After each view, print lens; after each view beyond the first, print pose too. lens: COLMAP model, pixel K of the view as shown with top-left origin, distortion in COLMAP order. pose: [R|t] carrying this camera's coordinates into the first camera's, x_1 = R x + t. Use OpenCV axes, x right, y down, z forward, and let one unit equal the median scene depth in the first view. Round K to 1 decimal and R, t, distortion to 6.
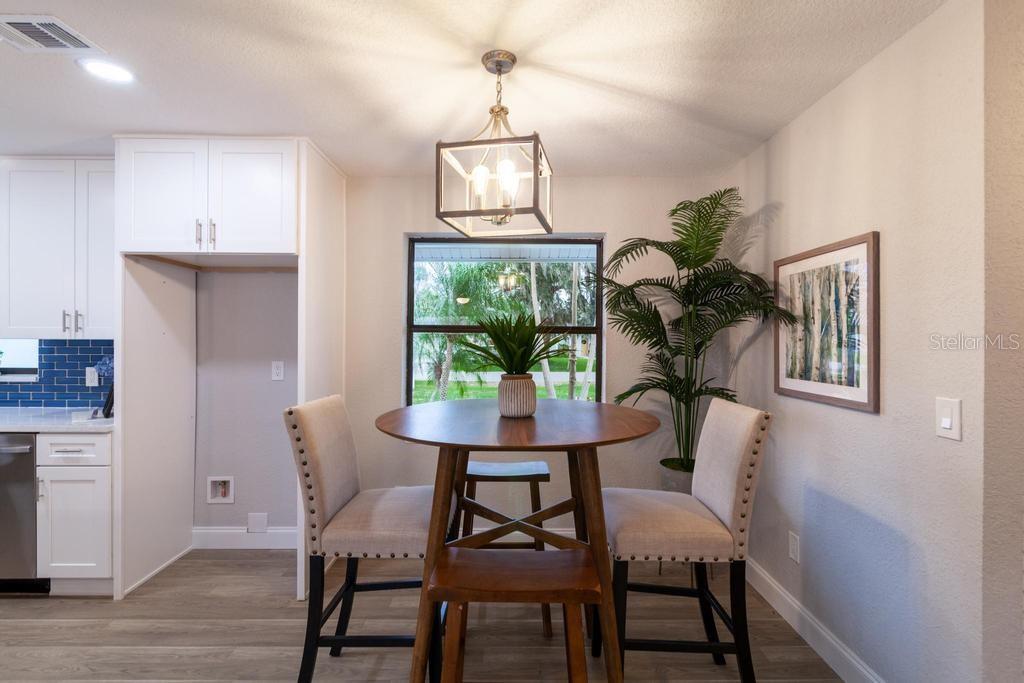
lens RADIAL K [[466.6, 0, 510.3], [0, 466.6, 343.0], [0, 0, 1]] dist [0.007039, -0.001152]
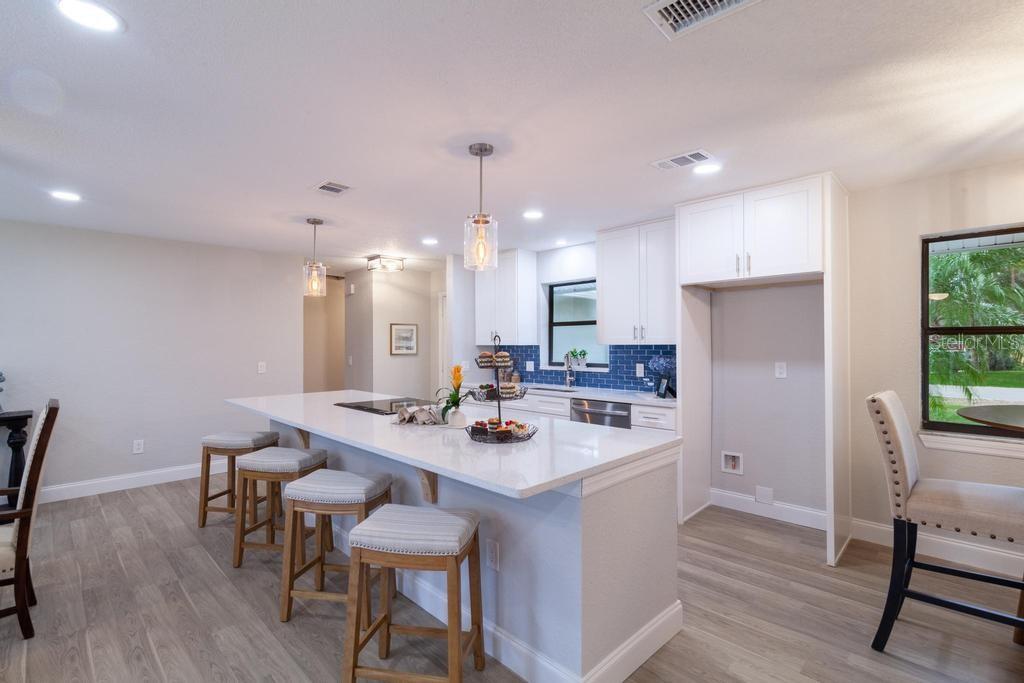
lens RADIAL K [[466.6, 0, 517.5], [0, 466.6, 342.0], [0, 0, 1]] dist [0.007039, -0.001152]
pose [[0.717147, -0.010809, -0.696839, -0.166935], [0.001255, 0.999898, -0.014219, 0.004488], [0.696921, 0.009323, 0.717087, -0.351825]]
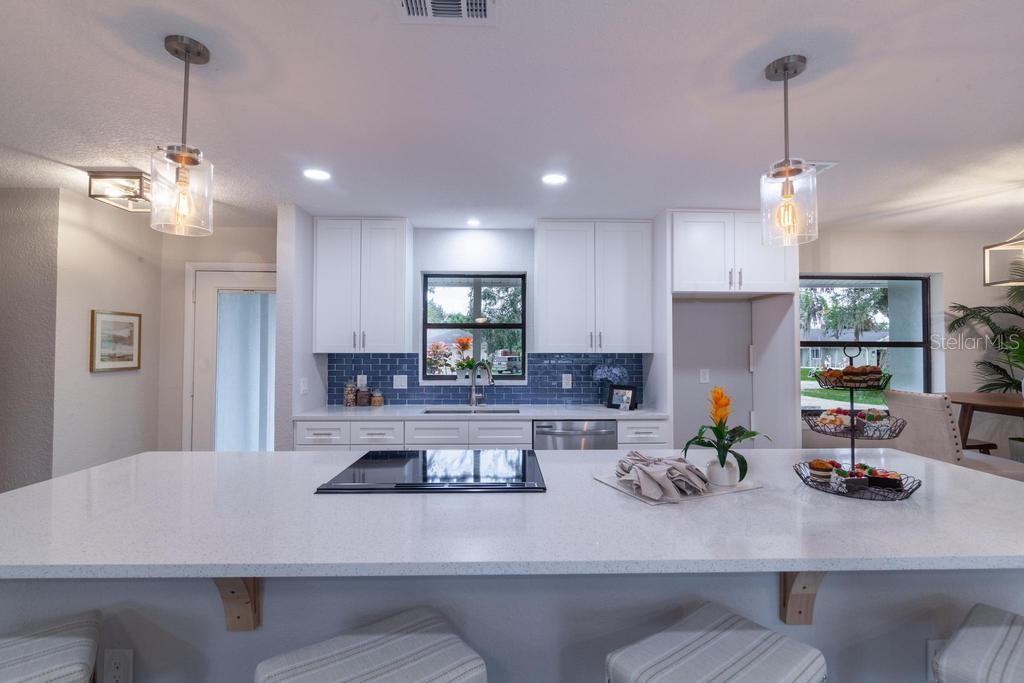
lens RADIAL K [[466.6, 0, 503.0], [0, 466.6, 344.4], [0, 0, 1]] dist [0.007039, -0.001152]
pose [[0.999292, -0.002679, 0.037519, -1.255873], [0.003320, 0.999849, -0.017032, -0.011155], [-0.037467, 0.017145, 0.999151, -0.351125]]
